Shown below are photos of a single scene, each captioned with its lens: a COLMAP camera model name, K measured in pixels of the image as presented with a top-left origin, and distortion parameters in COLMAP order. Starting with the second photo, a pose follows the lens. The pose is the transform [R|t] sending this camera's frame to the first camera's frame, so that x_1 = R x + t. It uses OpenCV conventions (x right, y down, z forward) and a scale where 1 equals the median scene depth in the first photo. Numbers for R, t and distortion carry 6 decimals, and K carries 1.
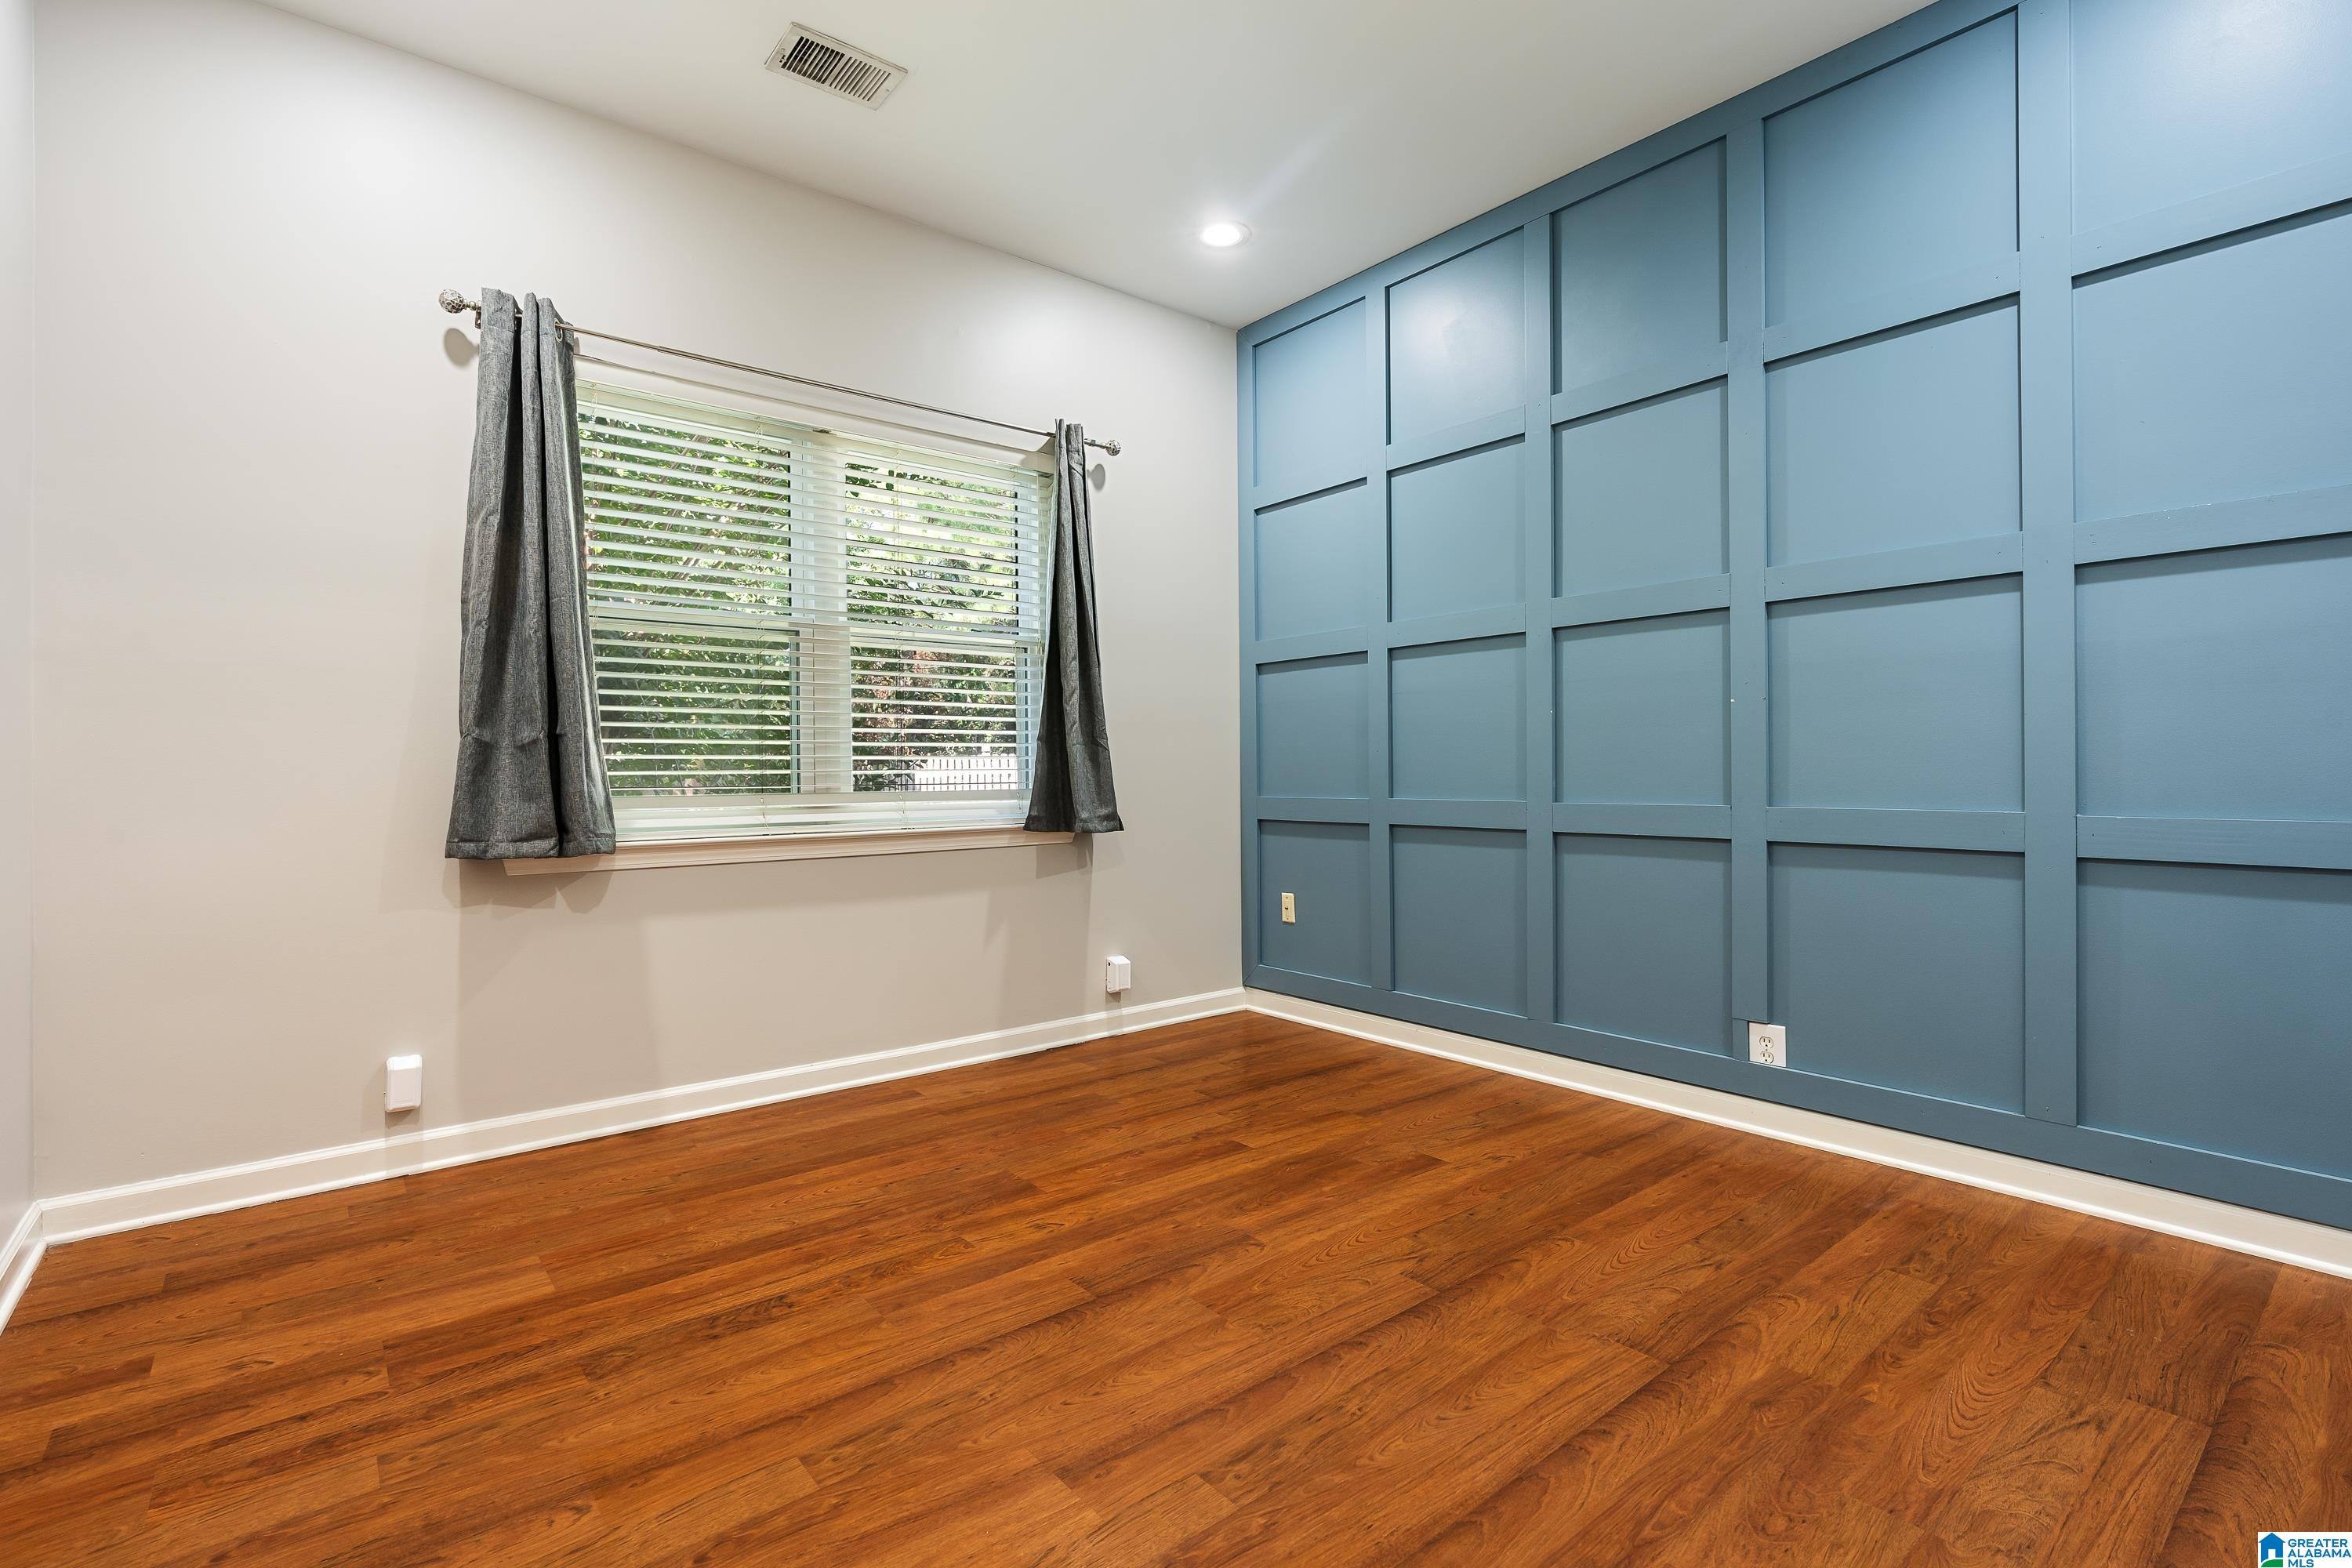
lens RADIAL K [[1087.6, 0, 1181.3], [0, 1087.6, 779.2], [0, 0, 1]] dist [-0.003842, 0.002696]
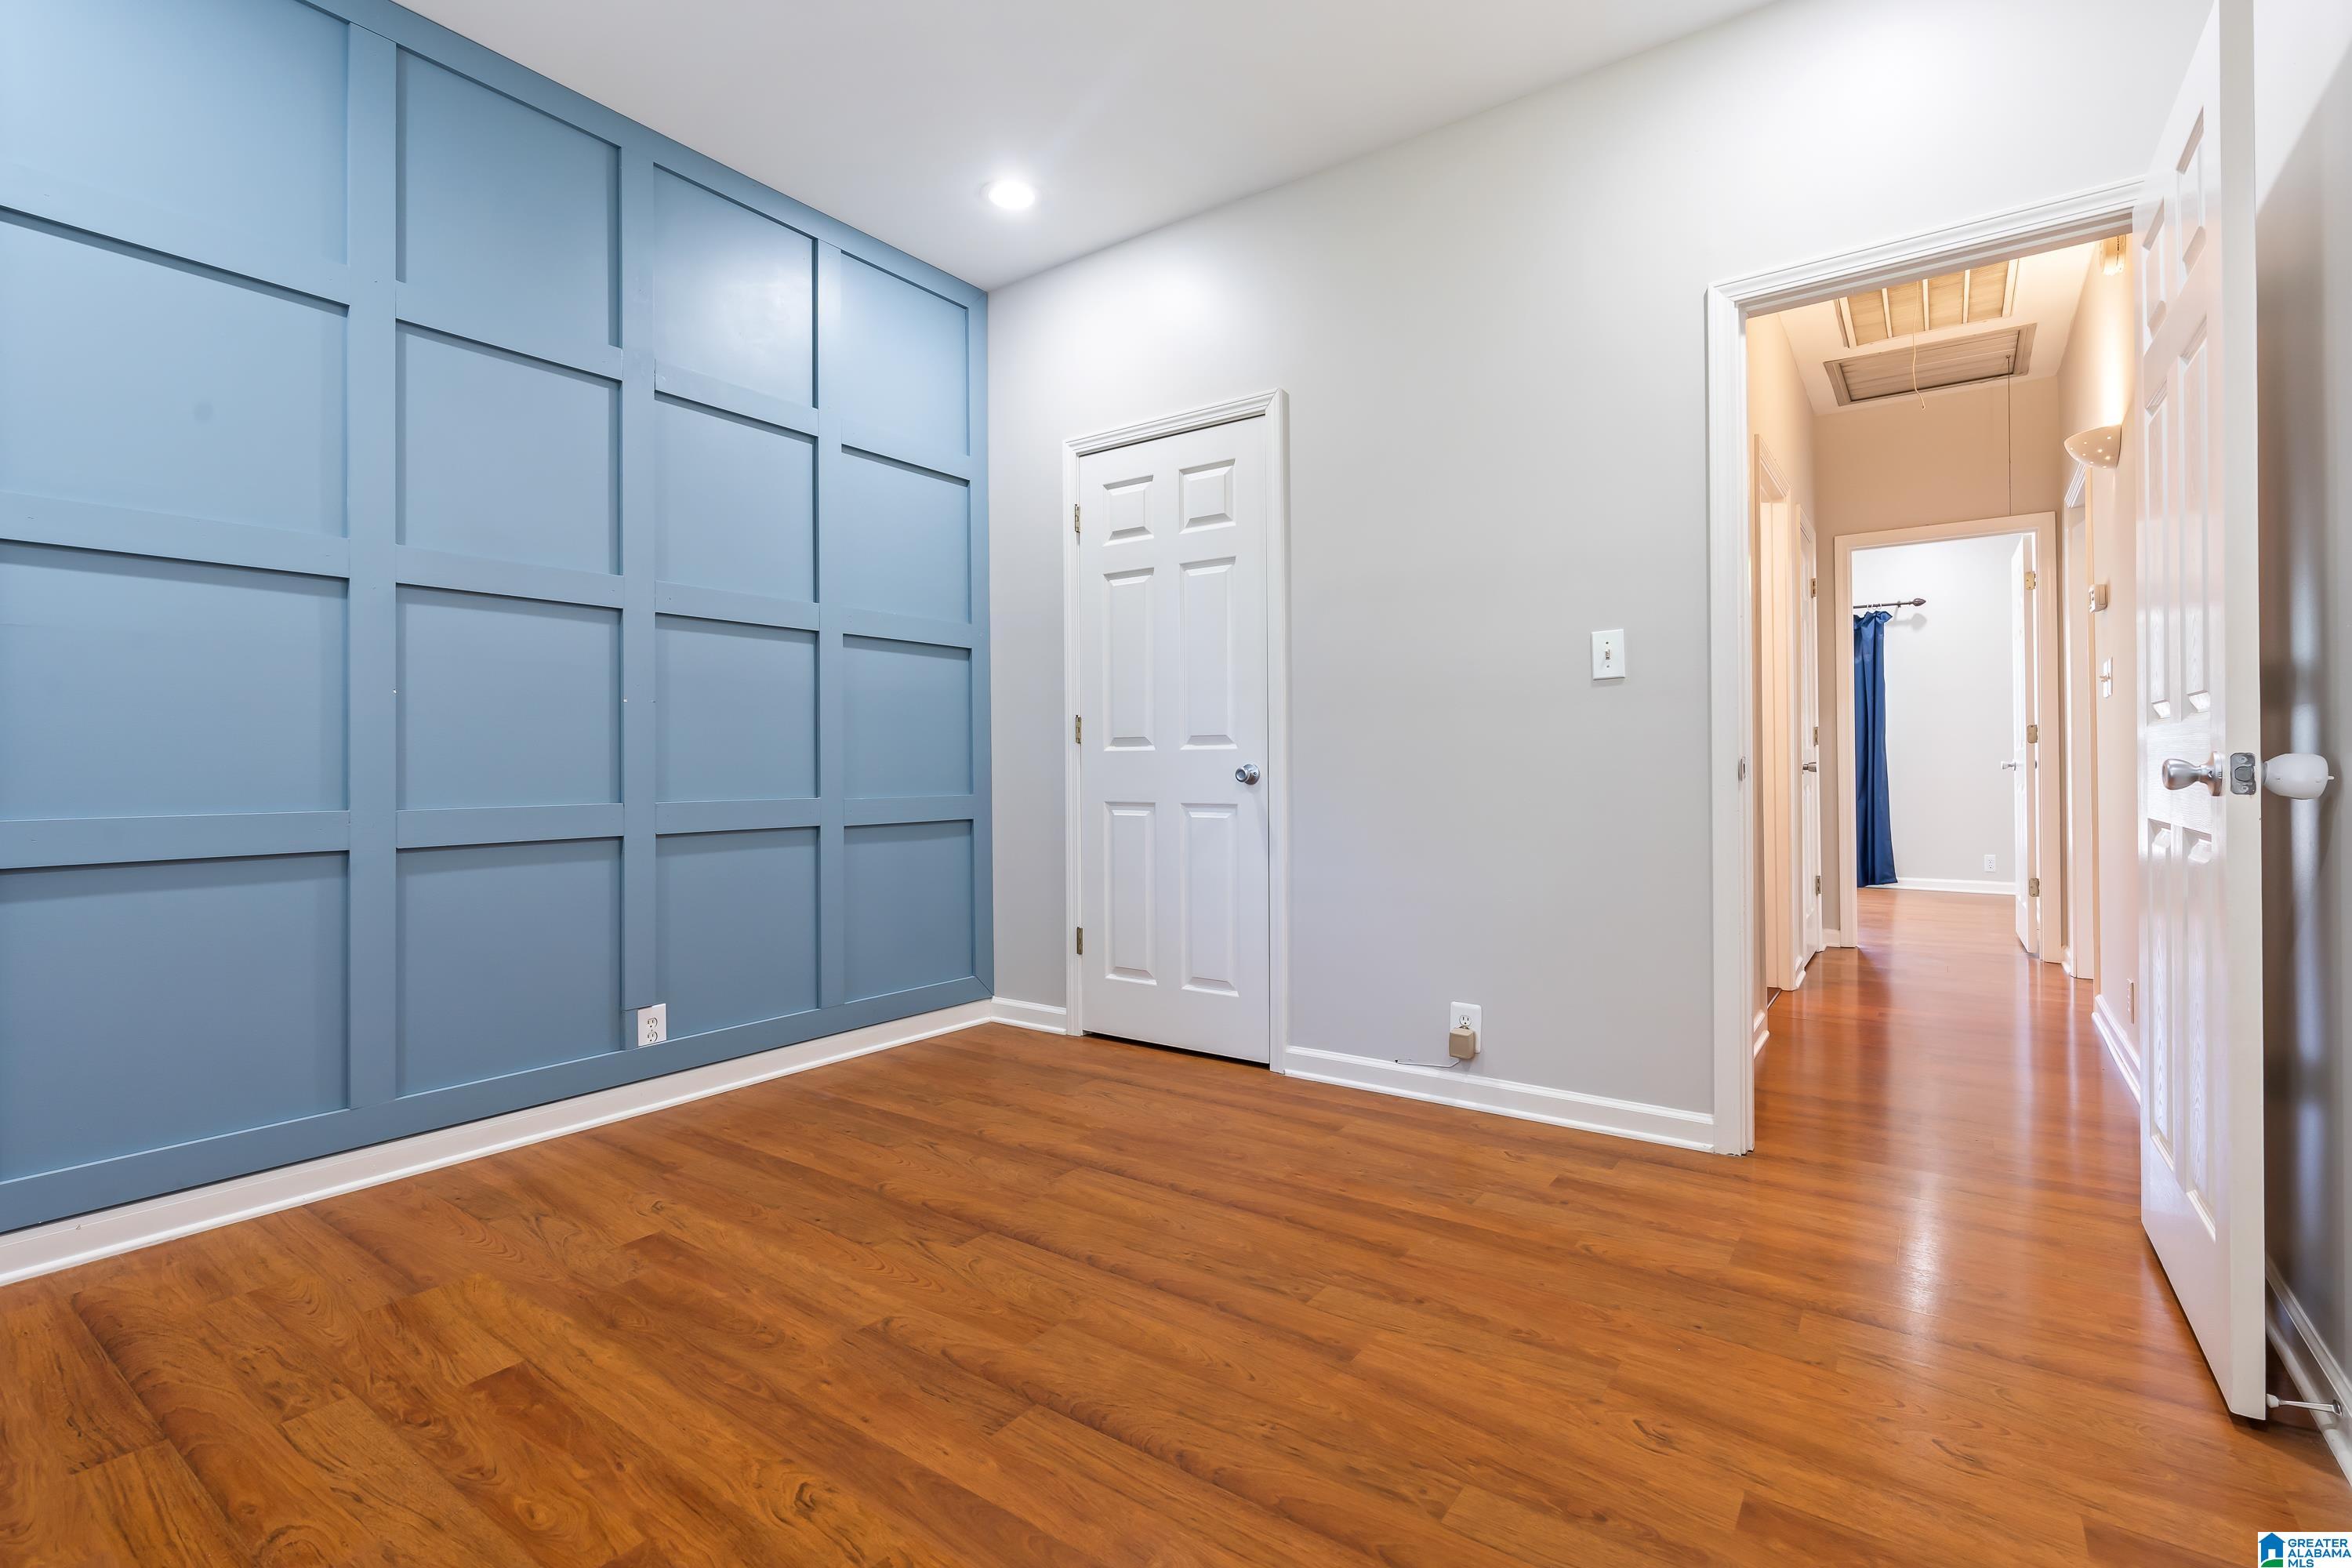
lens RADIAL K [[1087.6, 0, 1175.1], [0, 1087.6, 776.1], [0, 0, 1]] dist [-0.003842, 0.002696]
pose [[-0.260989, 0.000134, 0.965342, -0.770993], [0.013188, 0.999907, 0.003427, 0.002578], [-0.965252, 0.013625, -0.260966, 0.953699]]
